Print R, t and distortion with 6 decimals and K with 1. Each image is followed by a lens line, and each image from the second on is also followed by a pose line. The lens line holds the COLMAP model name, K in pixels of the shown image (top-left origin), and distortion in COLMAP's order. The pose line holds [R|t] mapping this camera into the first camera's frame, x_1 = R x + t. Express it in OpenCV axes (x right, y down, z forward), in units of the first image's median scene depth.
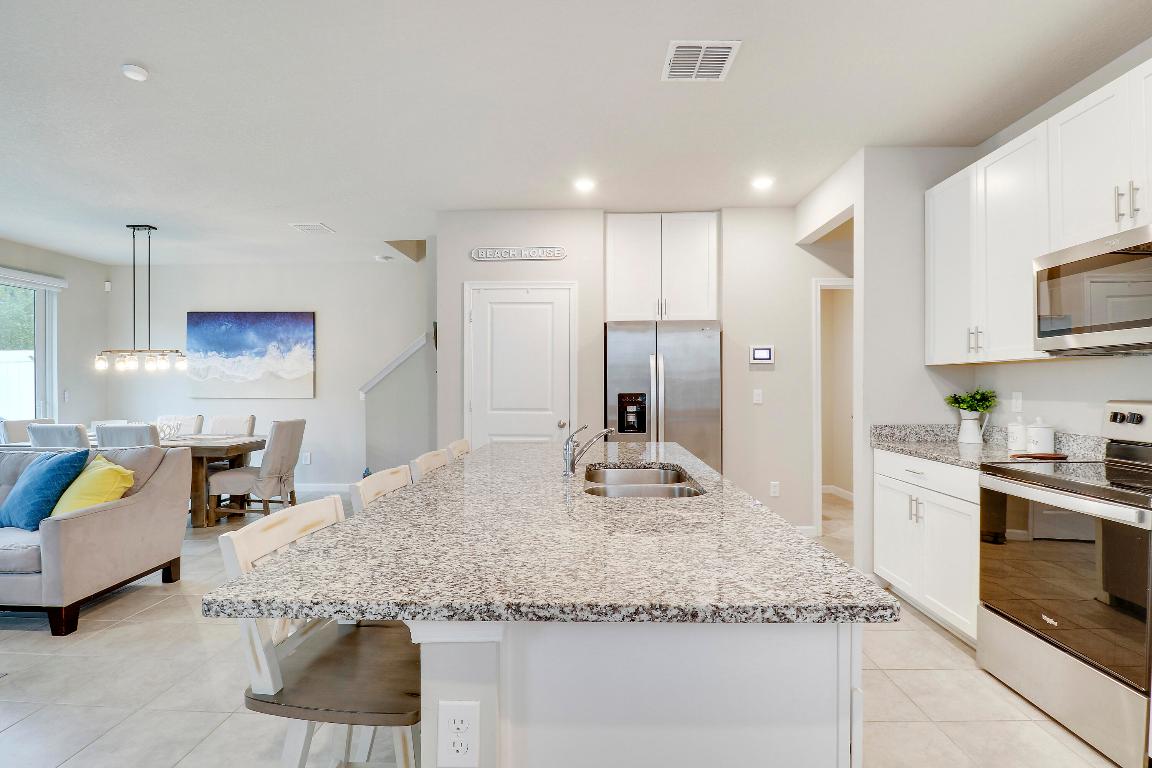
lens RADIAL K [[536.5, 0, 581.6], [0, 536.5, 388.8], [0, 0, 1]] dist [-0.000326, -0.005458]
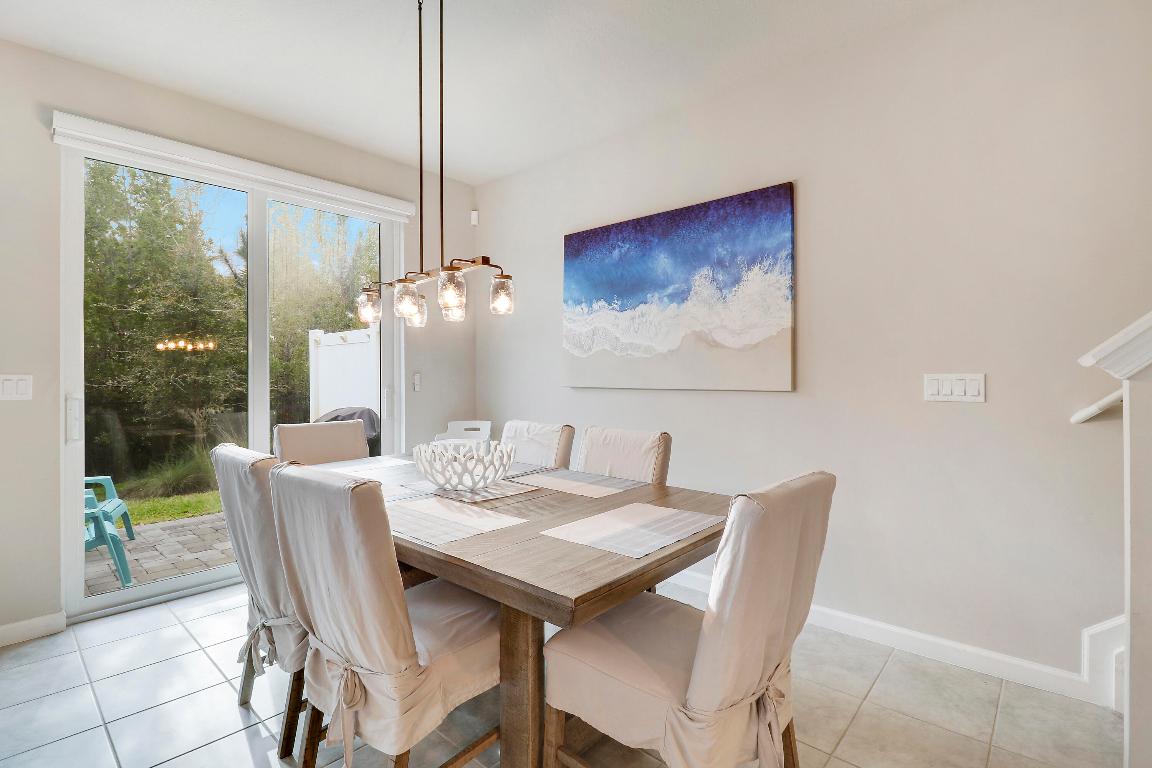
lens RADIAL K [[536.5, 0, 591.0], [0, 536.5, 373.7], [0, 0, 1]] dist [-0.000326, -0.005458]
pose [[0.770788, -0.005255, -0.637070, -0.375330], [-0.001173, 0.999953, -0.009668, 0.008333], [0.637090, 0.008199, 0.770746, 0.615194]]
